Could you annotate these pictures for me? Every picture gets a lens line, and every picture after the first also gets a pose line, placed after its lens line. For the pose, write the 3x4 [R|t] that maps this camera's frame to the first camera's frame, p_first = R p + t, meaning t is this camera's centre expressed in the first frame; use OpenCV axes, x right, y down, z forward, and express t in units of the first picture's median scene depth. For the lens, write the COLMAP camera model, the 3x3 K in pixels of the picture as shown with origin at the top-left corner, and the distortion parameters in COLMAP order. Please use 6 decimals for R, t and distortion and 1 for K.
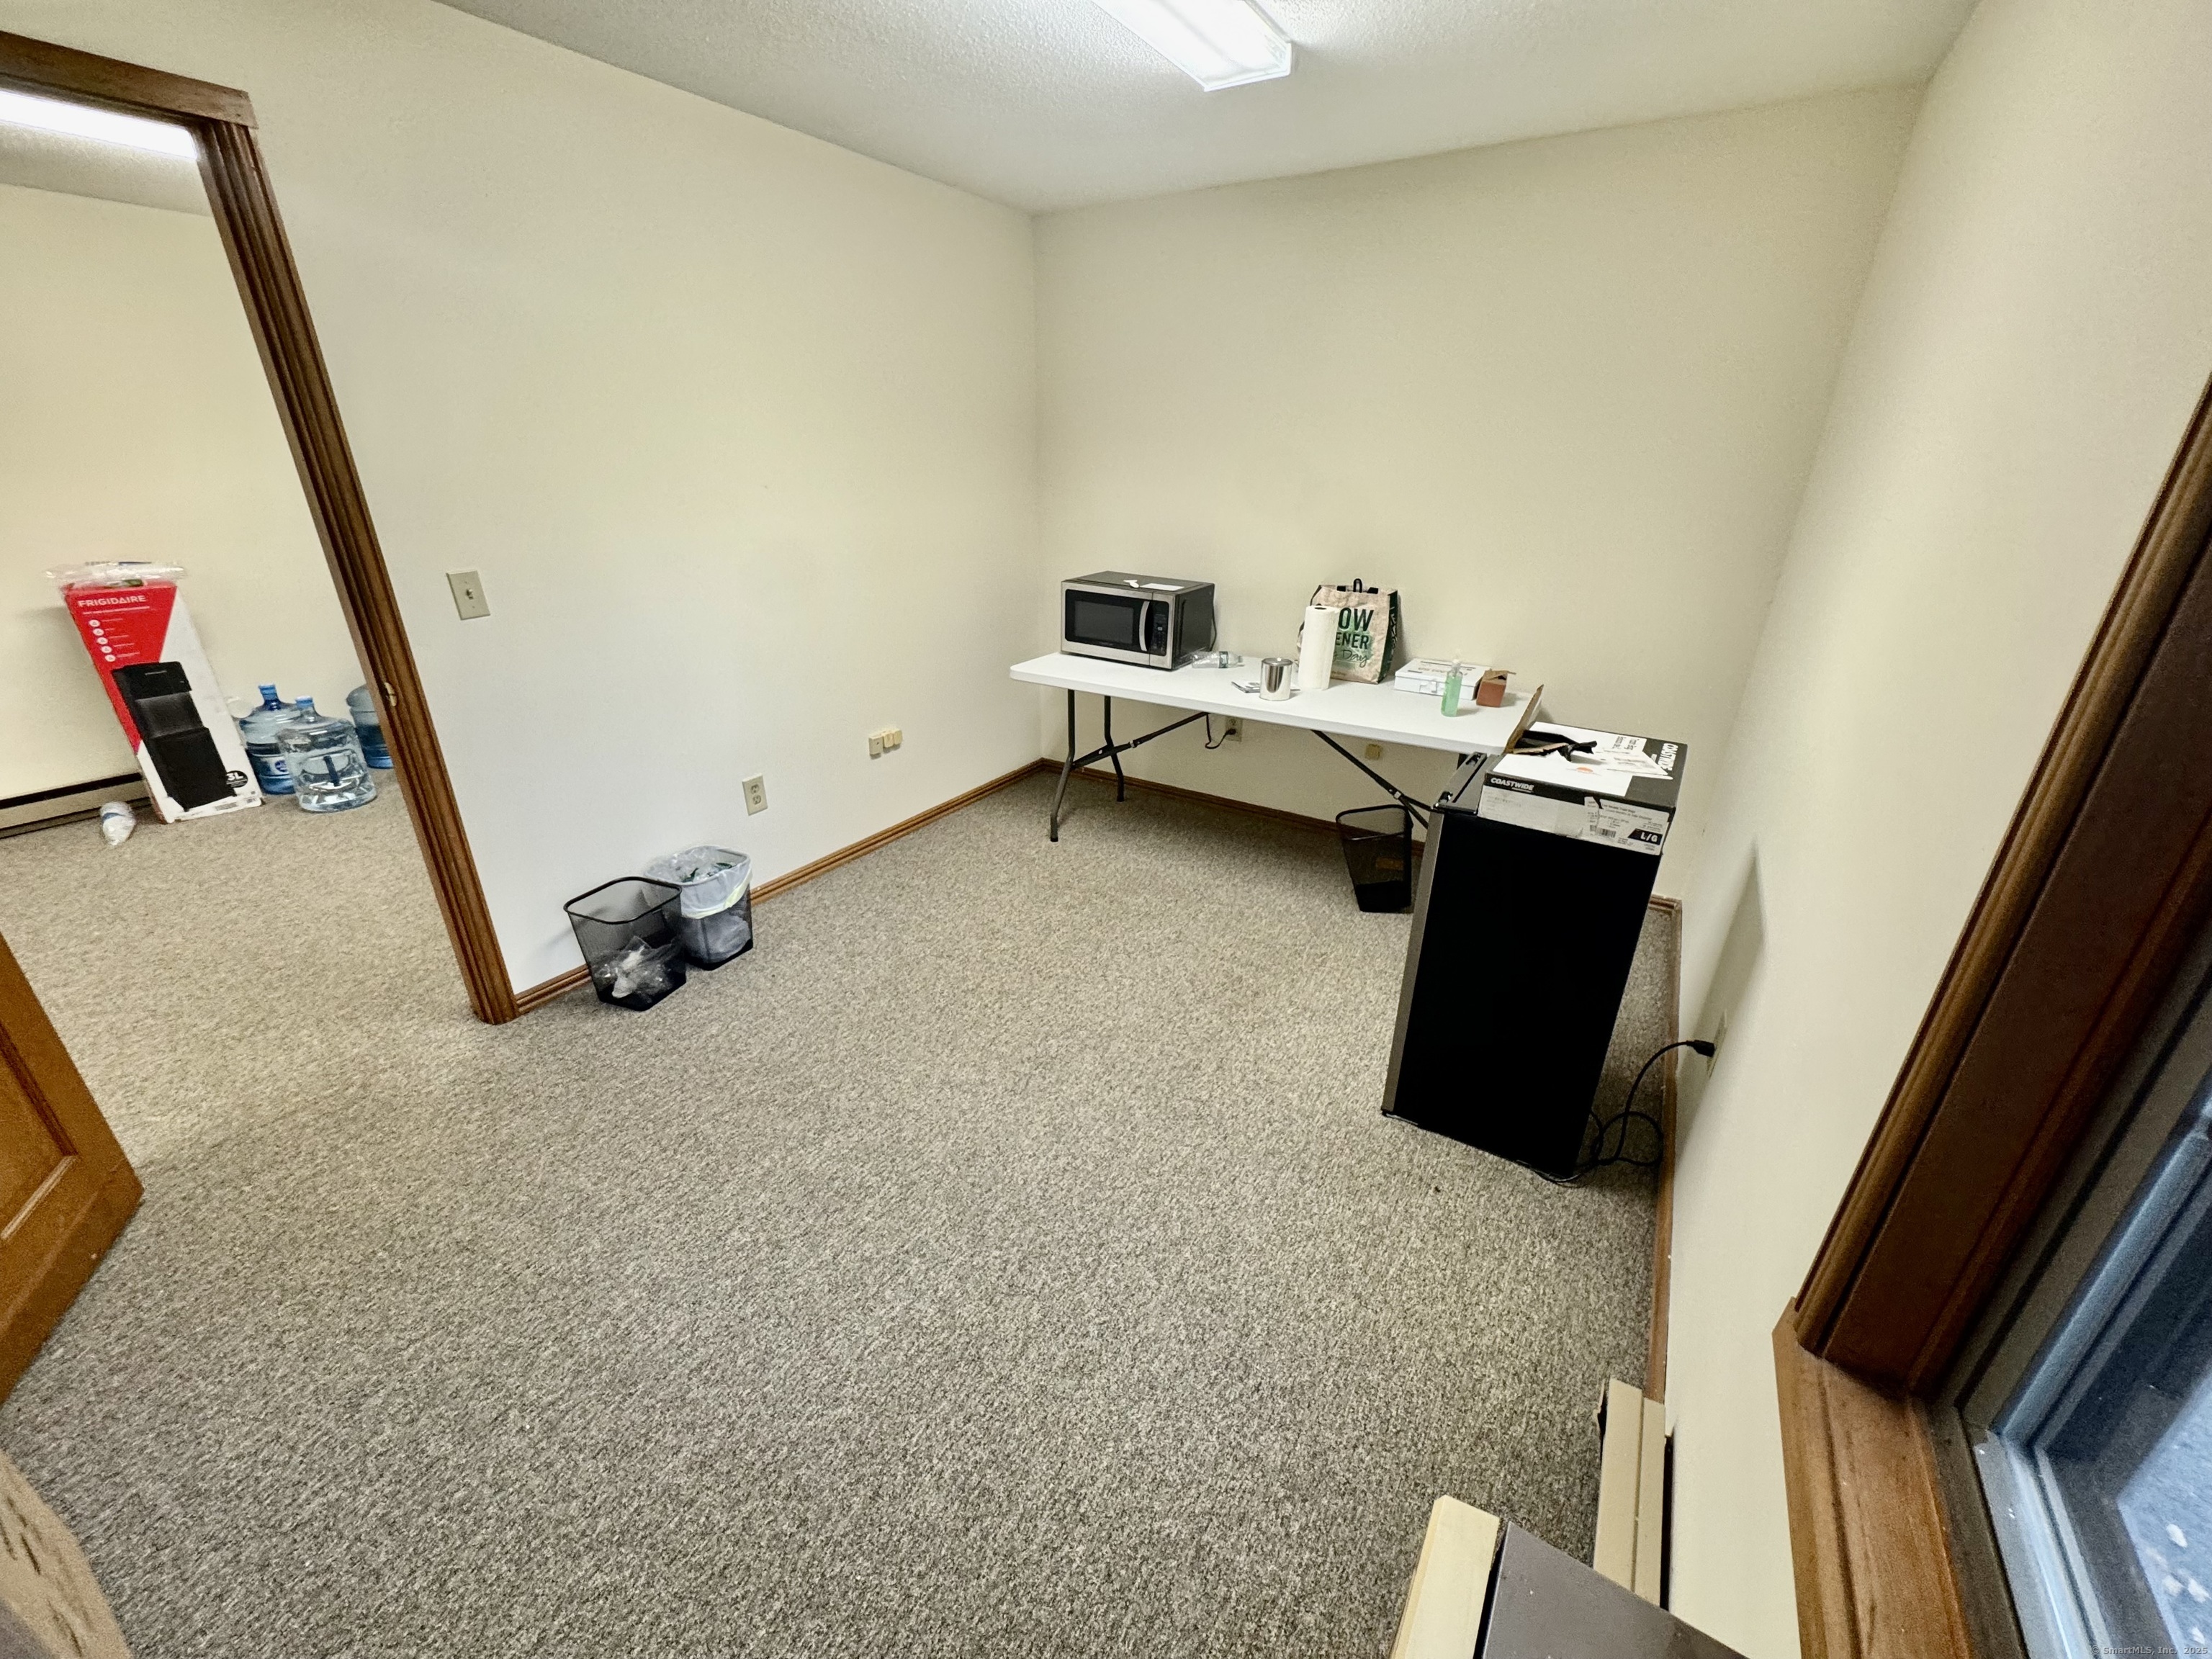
lens RADIAL K [[880.3, 0, 1112.1], [0, 880.3, 832.2], [0, 0, 1]] dist [-0.006195, -0.000142]
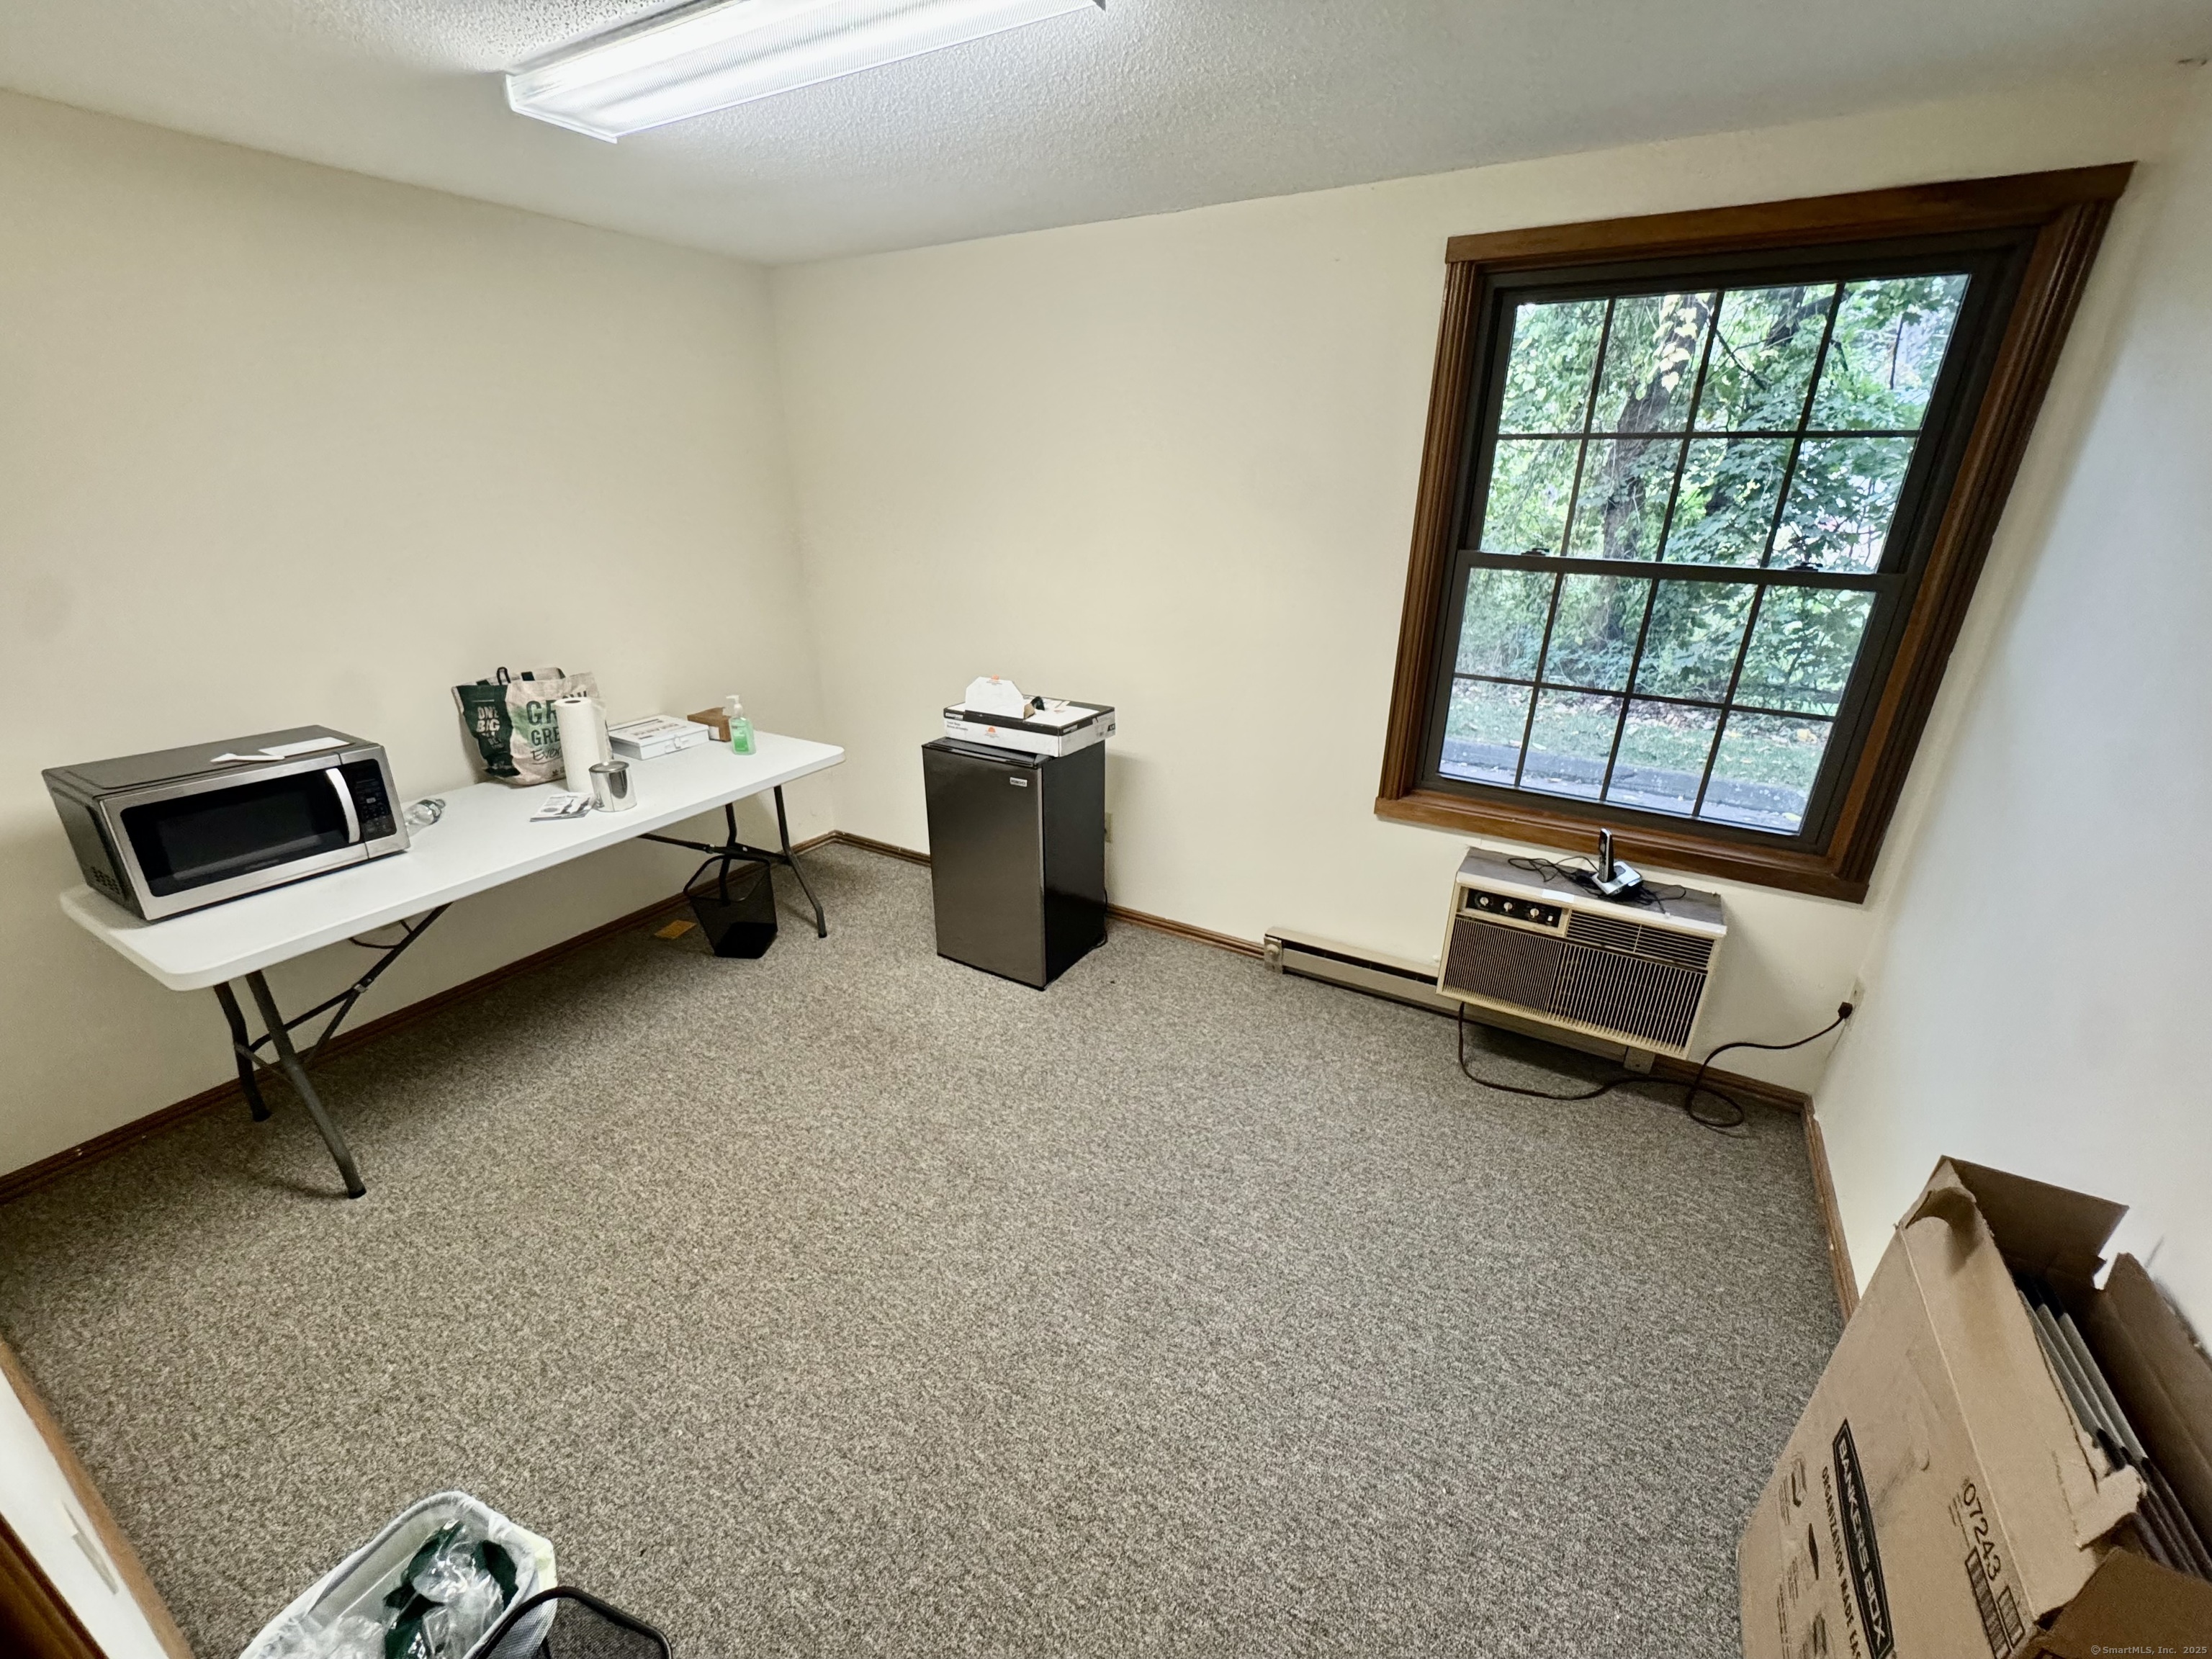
lens RADIAL K [[880.3, 0, 1112.1], [0, 880.3, 832.2], [0, 0, 1]] dist [-0.006195, -0.000142]
pose [[-0.029233, -0.385554, 0.922222, -1.141222], [0.384671, 0.847222, 0.366392, -0.467103], [-0.922591, 0.365463, 0.123544, 0.812893]]
